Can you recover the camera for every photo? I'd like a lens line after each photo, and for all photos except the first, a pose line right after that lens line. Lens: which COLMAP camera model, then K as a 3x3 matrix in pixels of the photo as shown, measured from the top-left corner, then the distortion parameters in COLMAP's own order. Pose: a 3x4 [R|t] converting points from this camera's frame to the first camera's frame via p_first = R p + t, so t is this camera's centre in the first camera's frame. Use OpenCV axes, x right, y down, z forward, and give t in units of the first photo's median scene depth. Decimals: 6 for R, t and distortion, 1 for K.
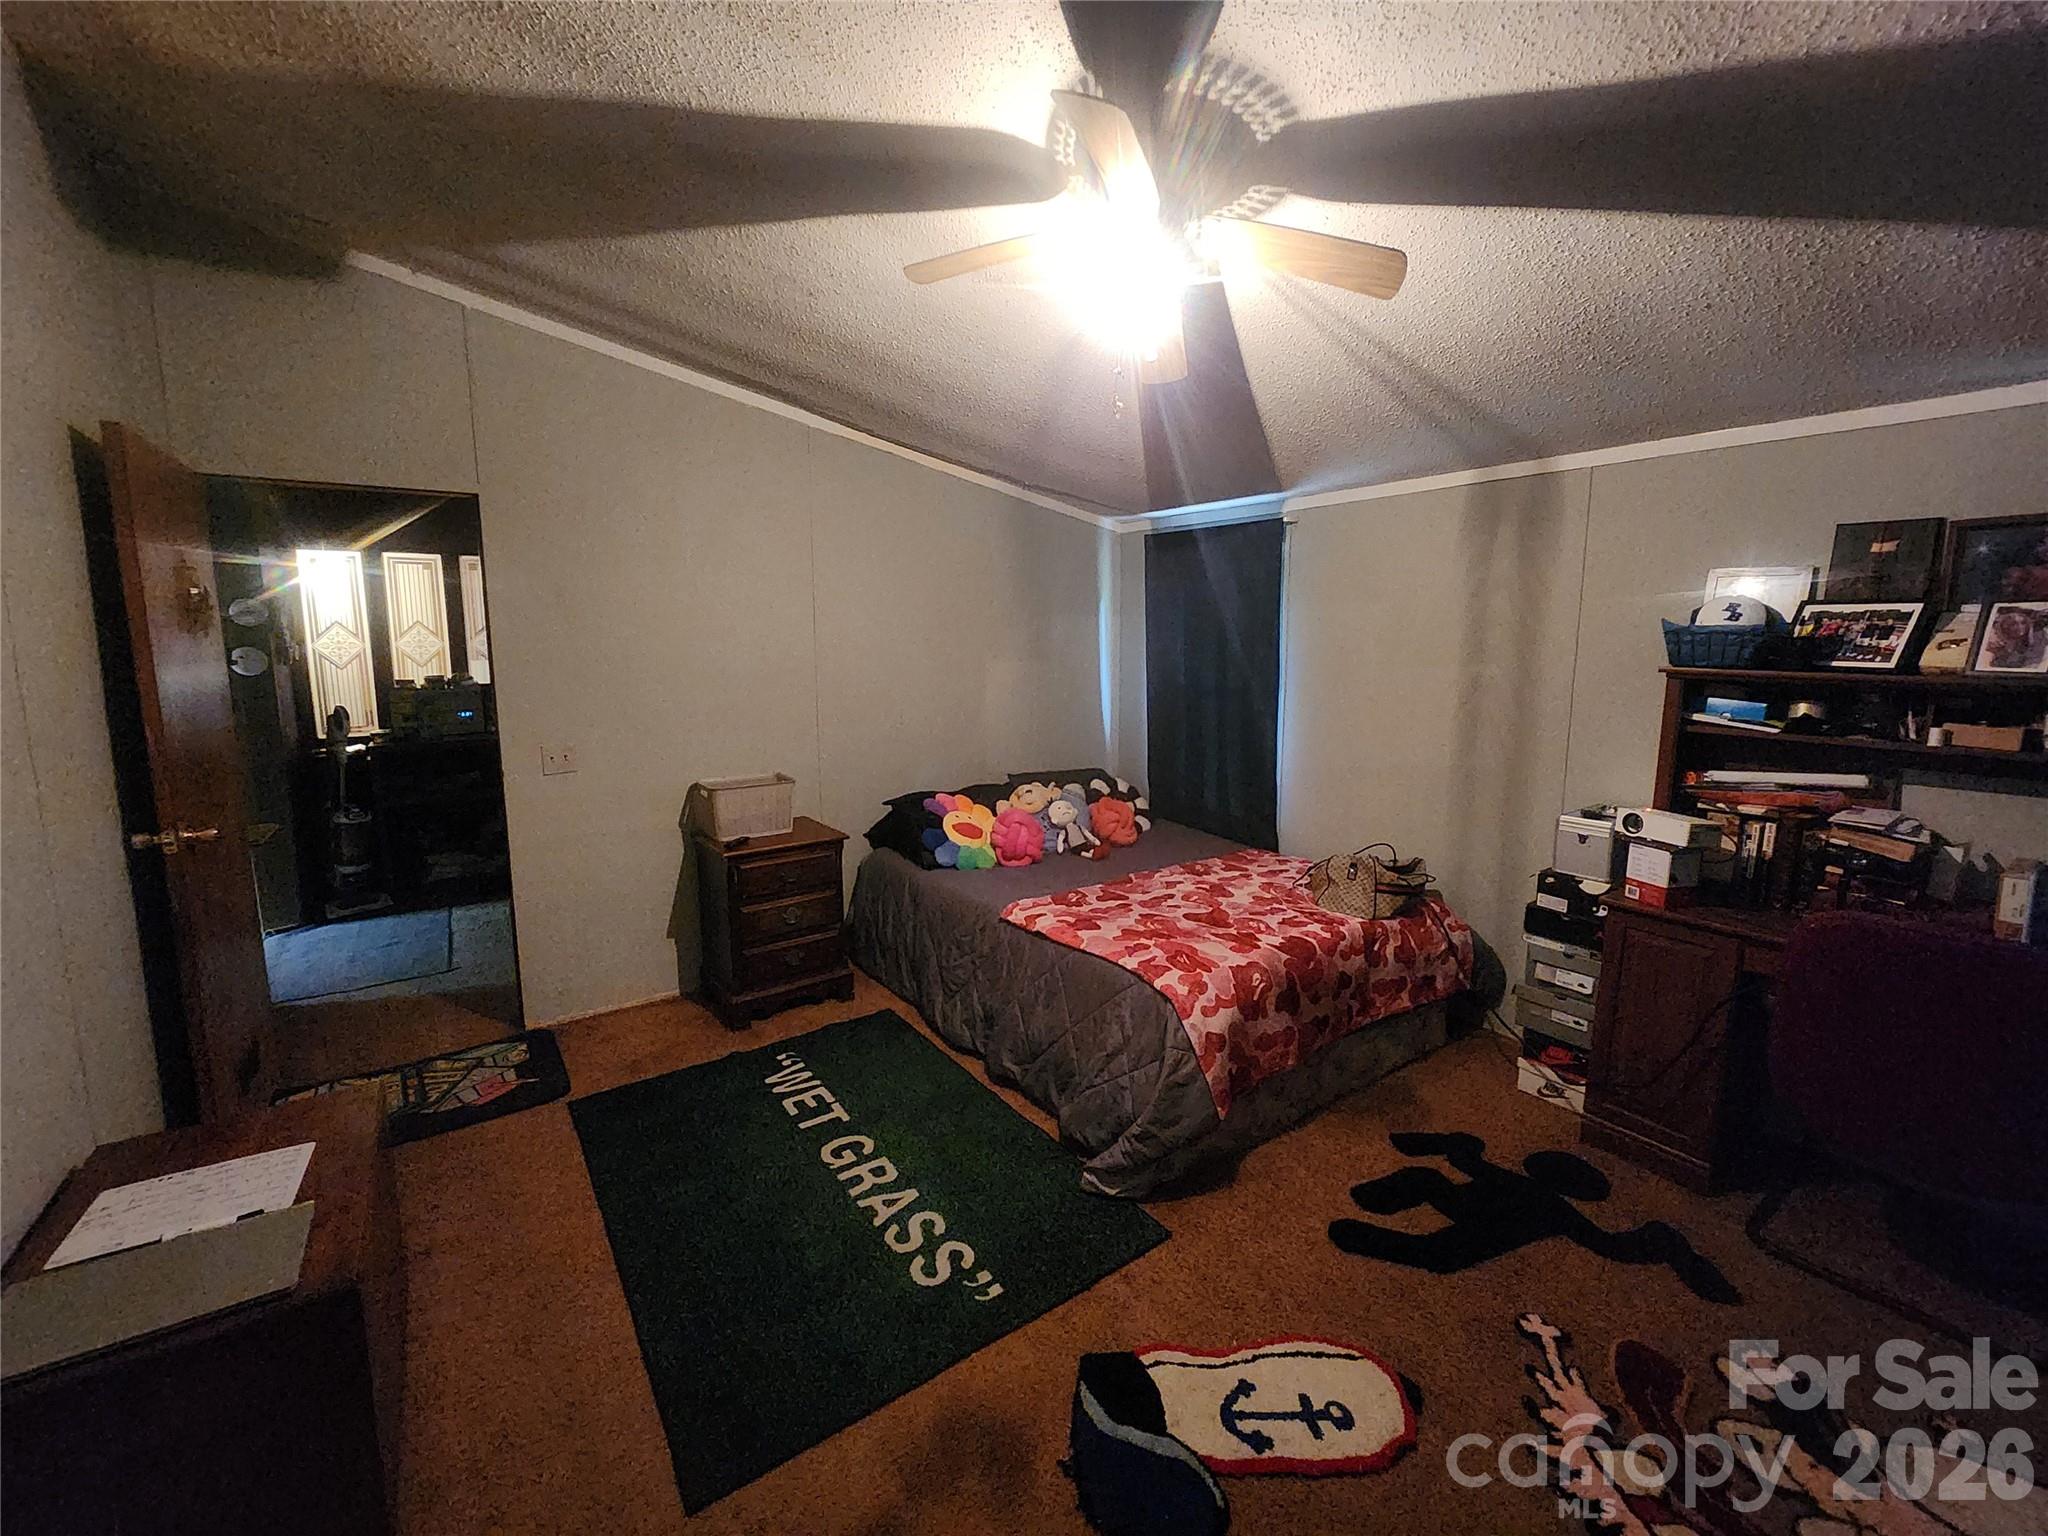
lens RADIAL K [[838.7, 0, 1027.6], [0, 838.7, 746.7], [0, 0, 1]] dist [-0.000963, 0.000903]
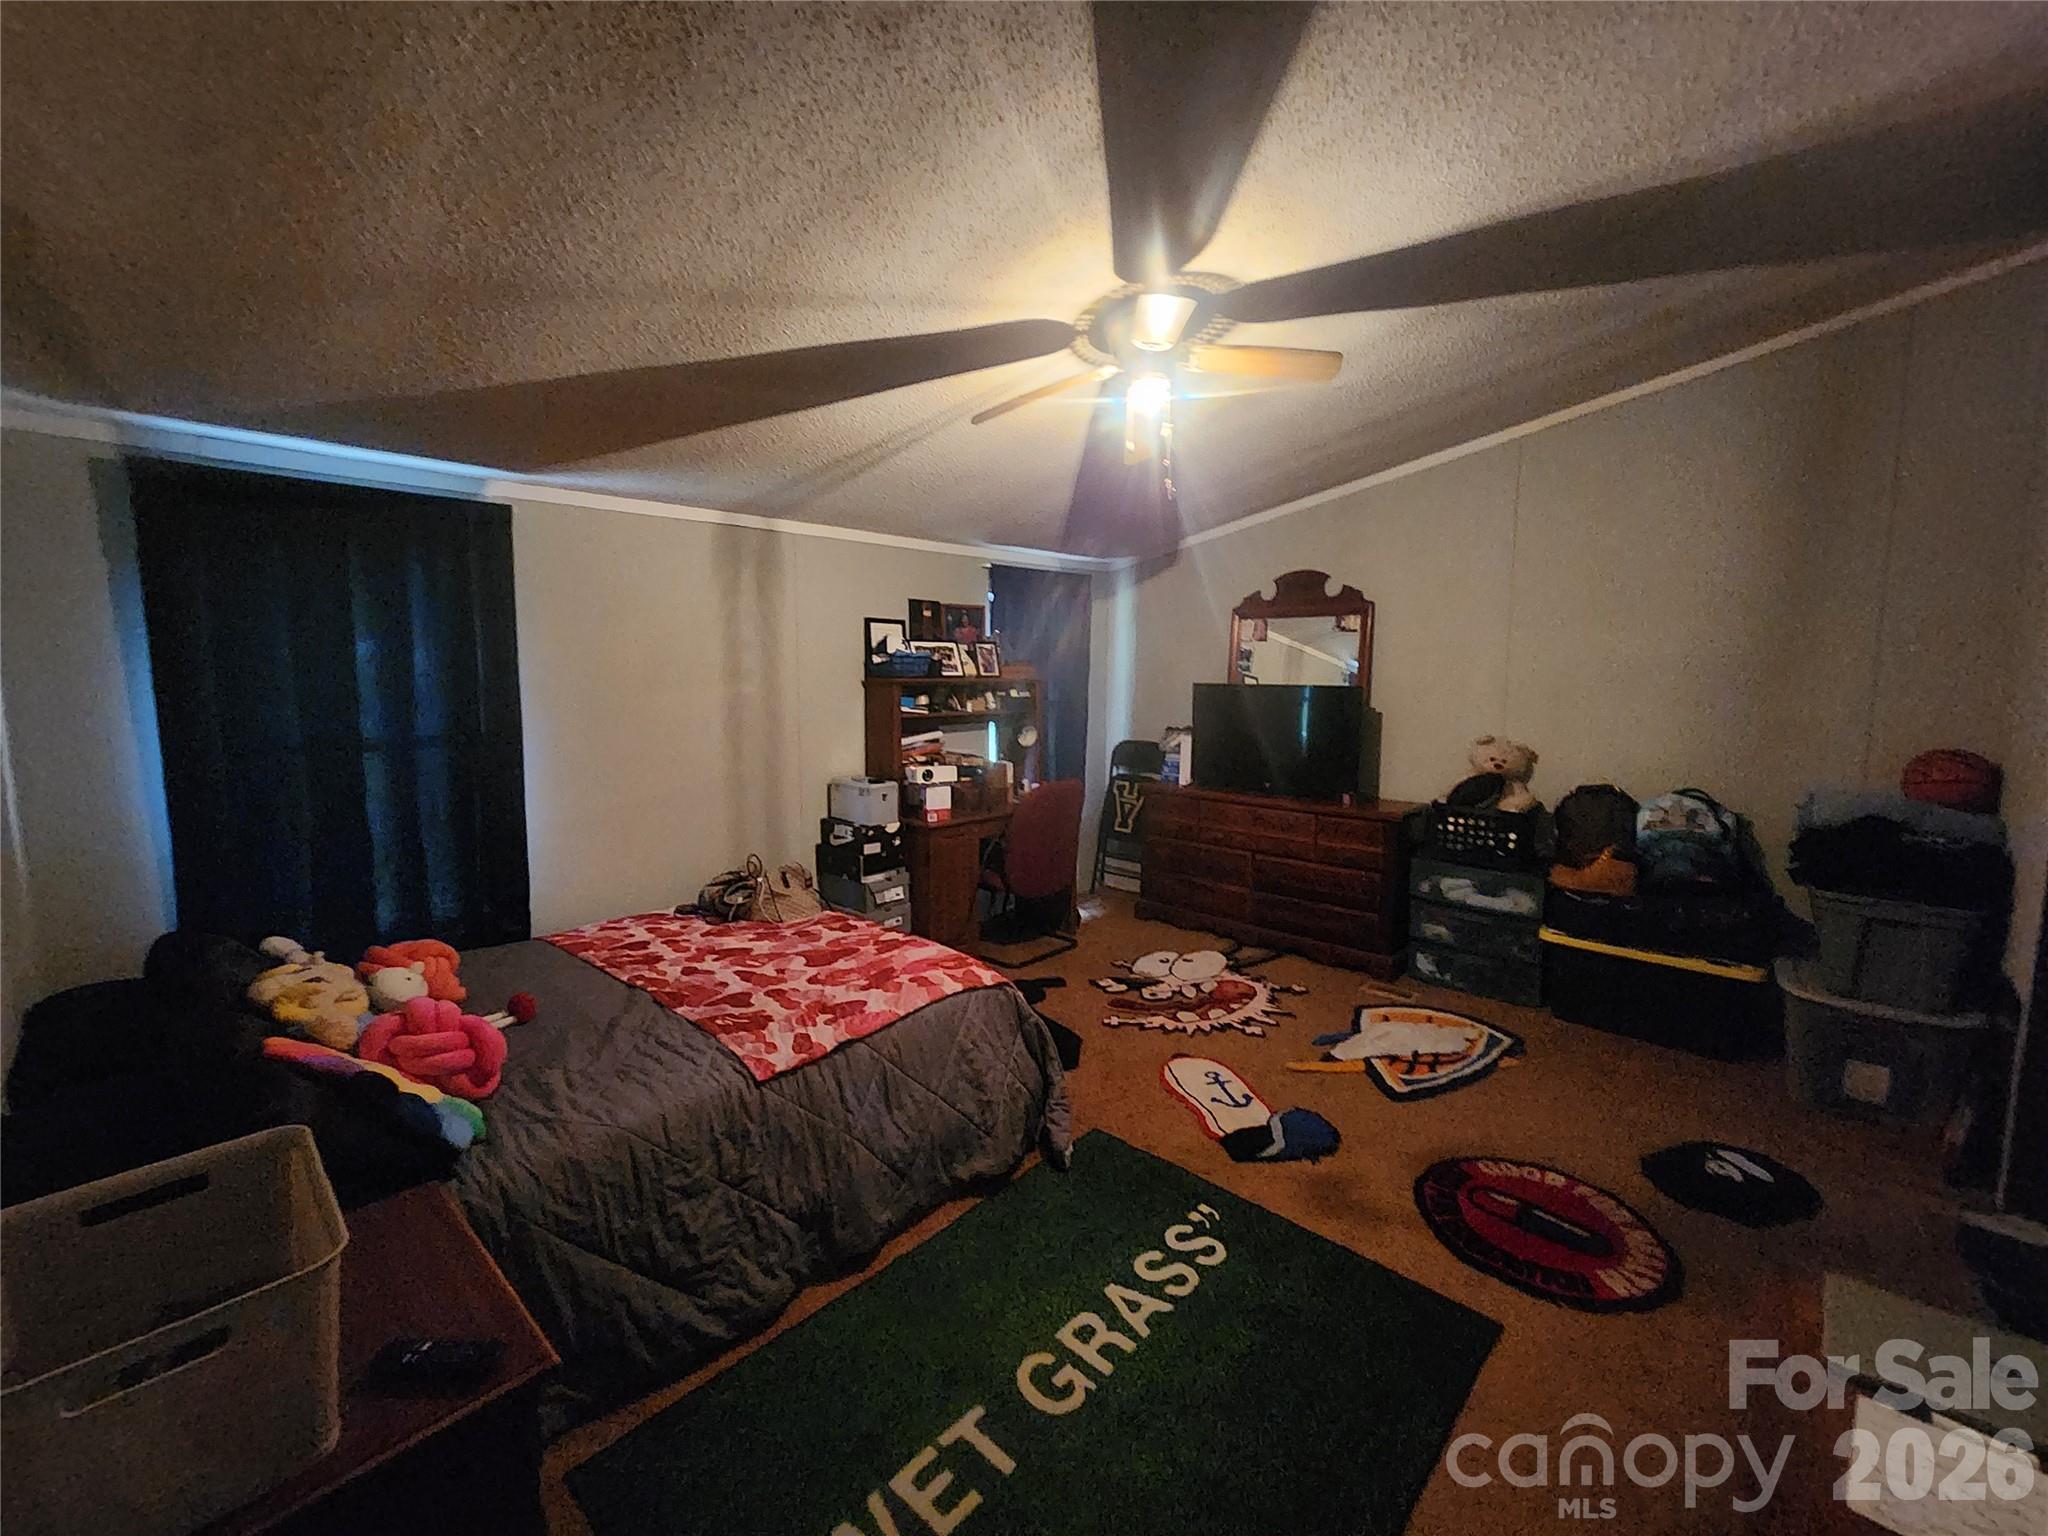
lens RADIAL K [[838.7, 0, 1020.1], [0, 838.7, 747.8], [0, 0, 1]] dist [-0.000963, 0.000903]
pose [[-0.195045, -0.103437, 0.975325, -0.807496], [0.127301, 0.983342, 0.129745, -0.135722], [-0.972498, 0.149466, -0.178629, 1.024414]]
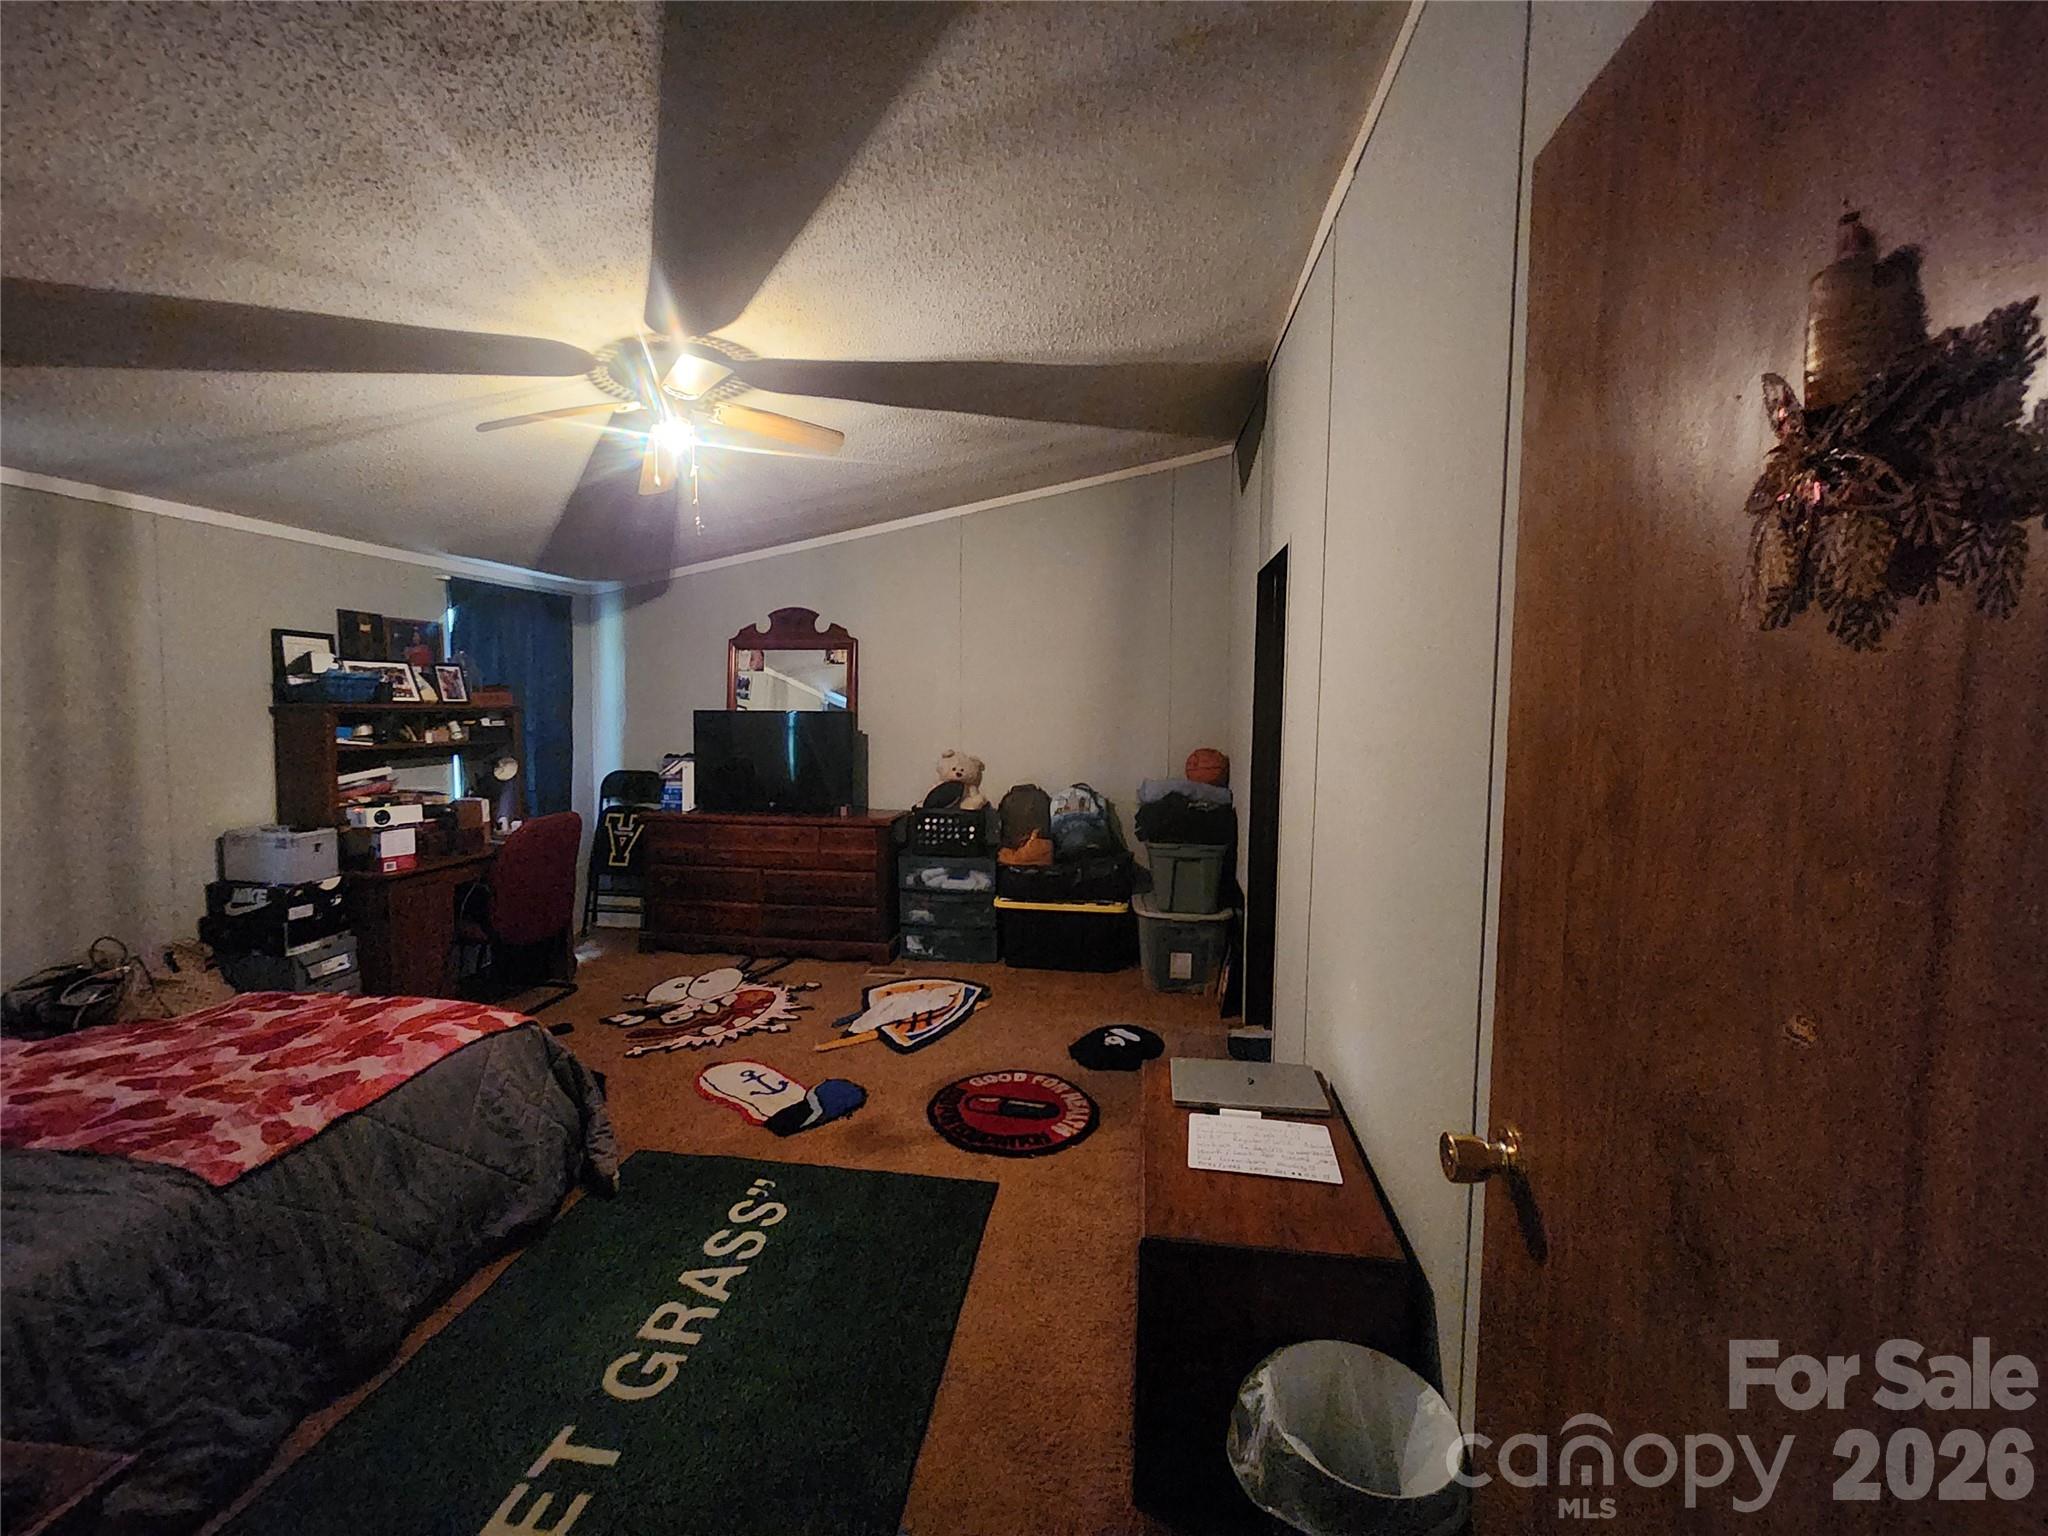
lens RADIAL K [[838.7, 0, 1021.2], [0, 838.7, 743.8], [0, 0, 1]] dist [-0.000963, 0.000903]
pose [[-0.727436, -0.045302, 0.684678, -0.889611], [0.080251, 0.985354, 0.150459, -0.137067], [-0.681466, 0.164395, -0.713147, 1.151601]]
